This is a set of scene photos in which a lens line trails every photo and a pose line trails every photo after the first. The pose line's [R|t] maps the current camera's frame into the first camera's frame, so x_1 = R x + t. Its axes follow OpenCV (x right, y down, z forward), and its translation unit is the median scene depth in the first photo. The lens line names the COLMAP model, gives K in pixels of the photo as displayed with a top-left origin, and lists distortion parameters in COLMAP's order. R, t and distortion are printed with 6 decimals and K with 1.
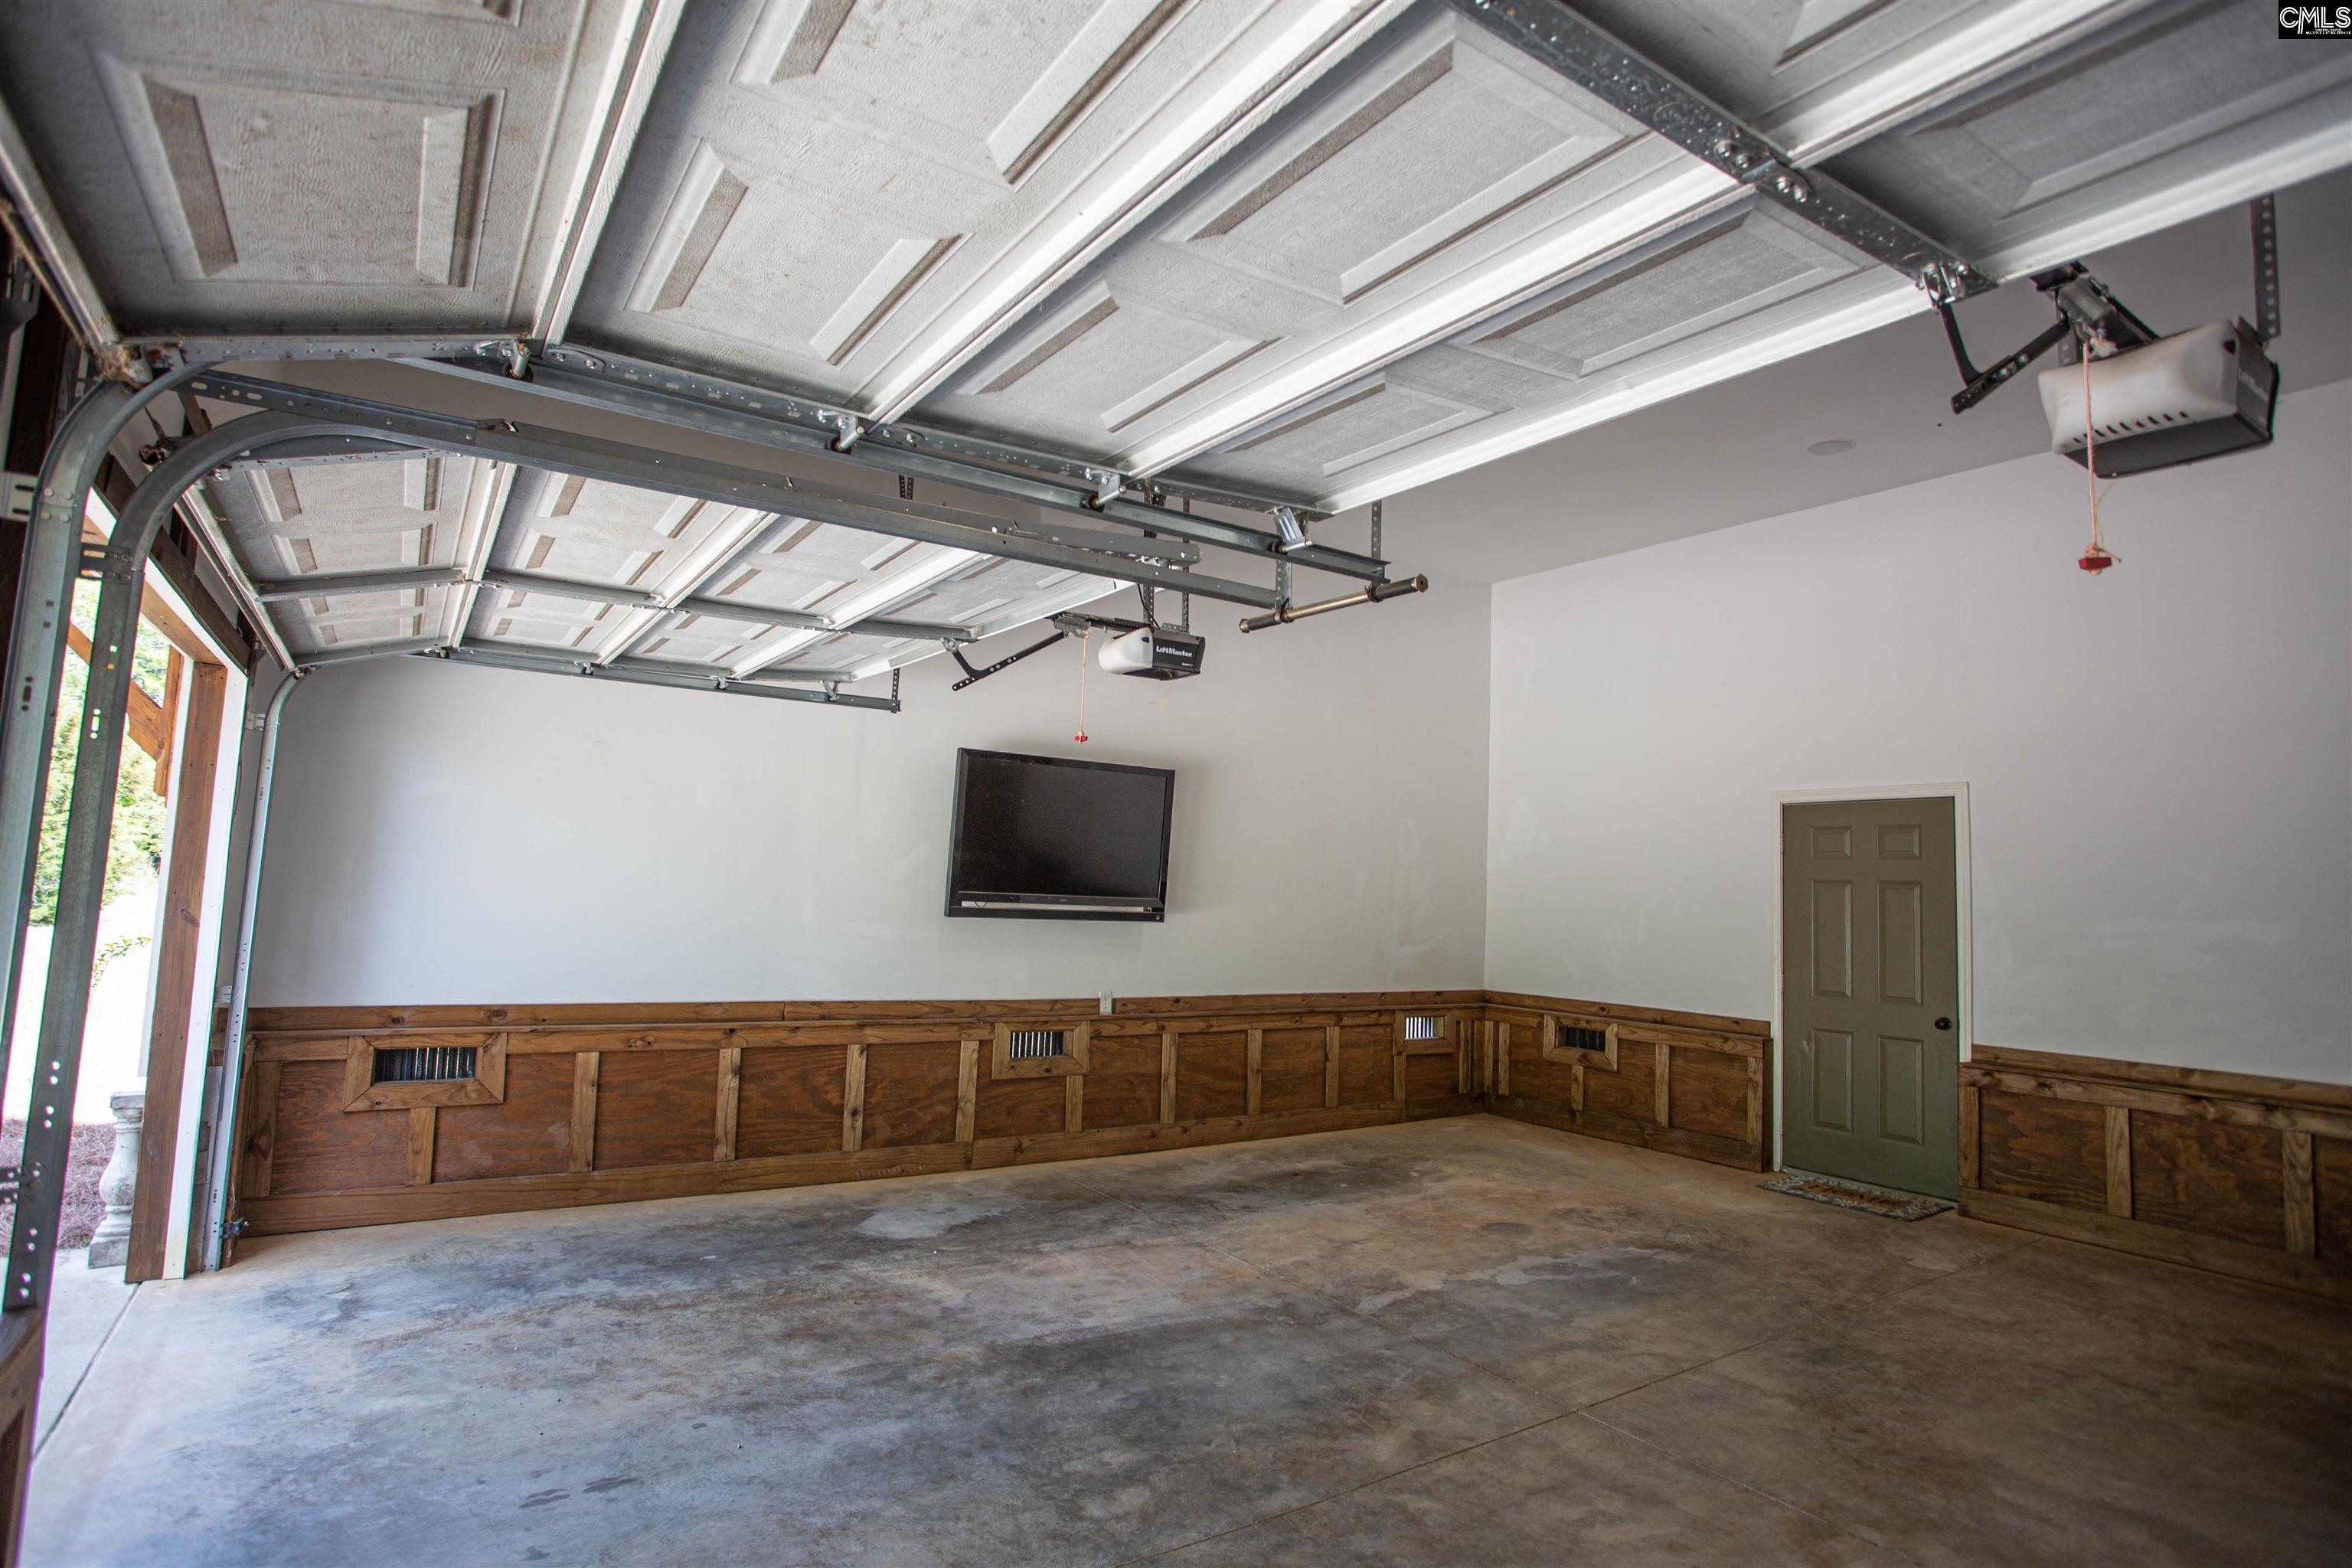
lens RADIAL K [[1207.5, 0, 1136.3], [0, 1207.5, 770.7], [0, 0, 1]] dist [-0.079106, 0.030486]
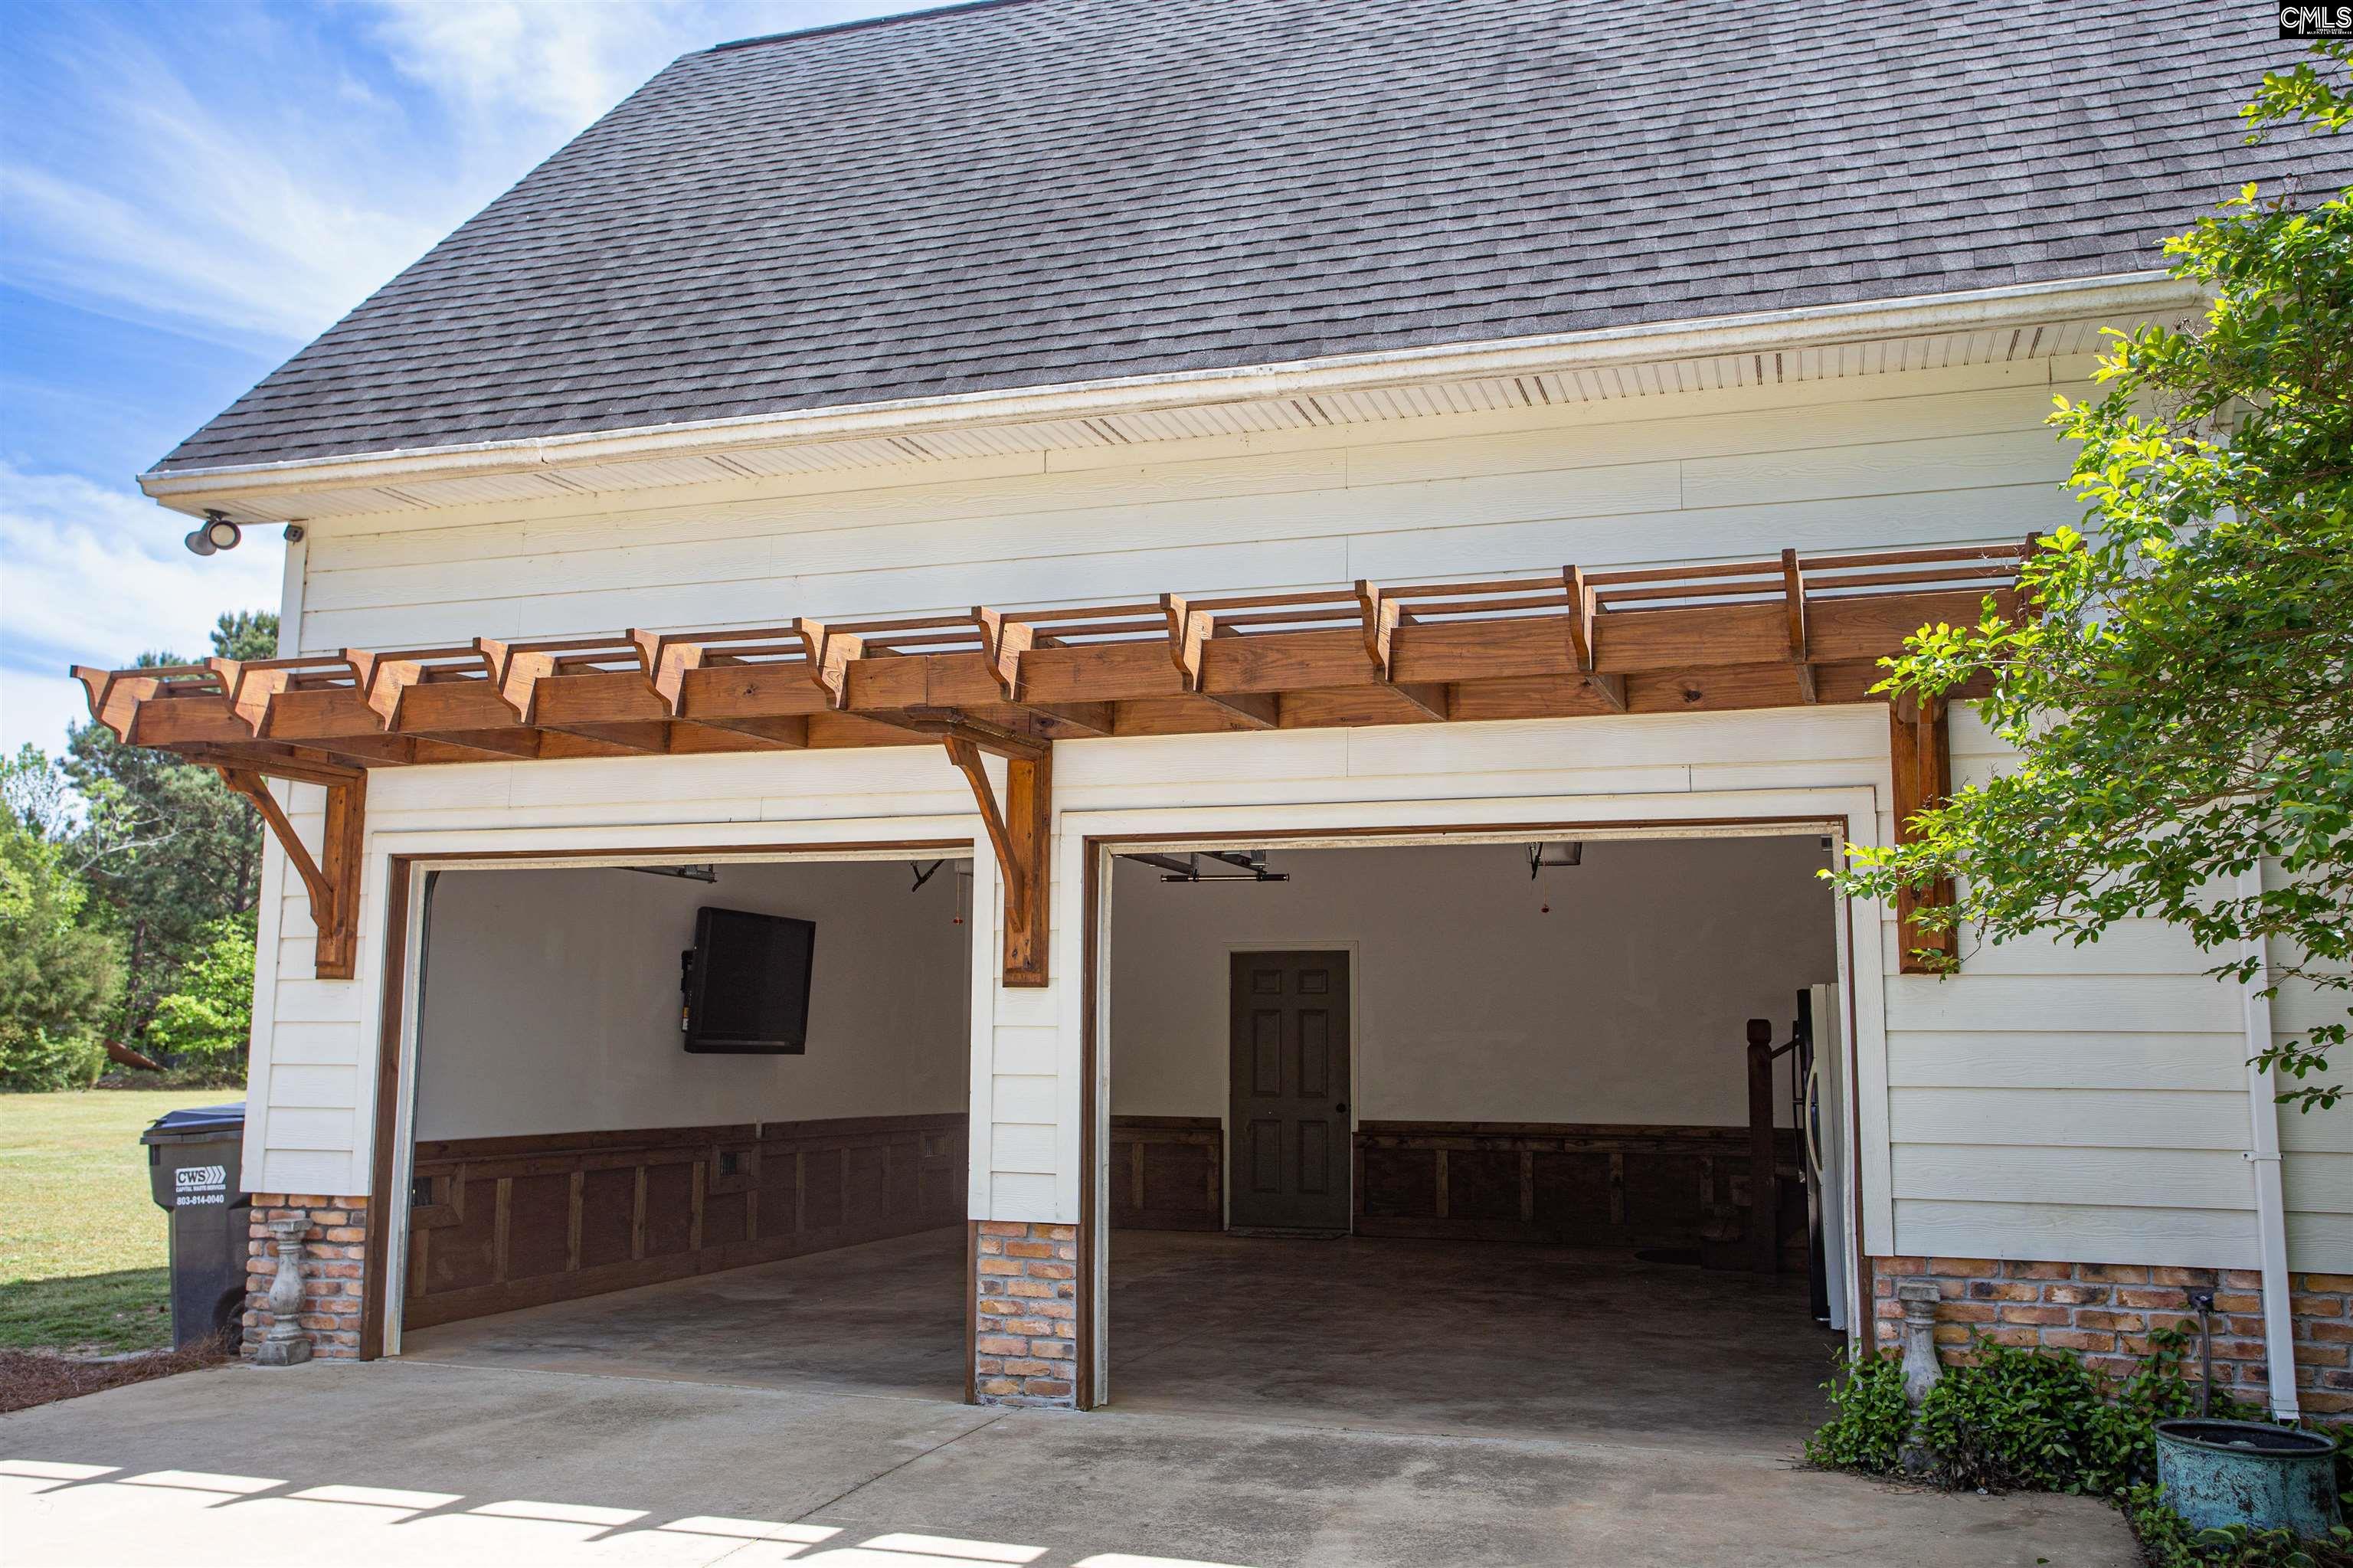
lens RADIAL K [[2067.3, 0, 1176.5], [0, 2067.3, 784.0], [0, 0, 1]] dist [-0.001611, 0.002156]
pose [[0.776008, 0.051204, 0.628641, -1.129024], [-0.038506, 0.998686, -0.033811, -0.093492], [-0.629546, 0.002031, 0.776960, -0.890286]]
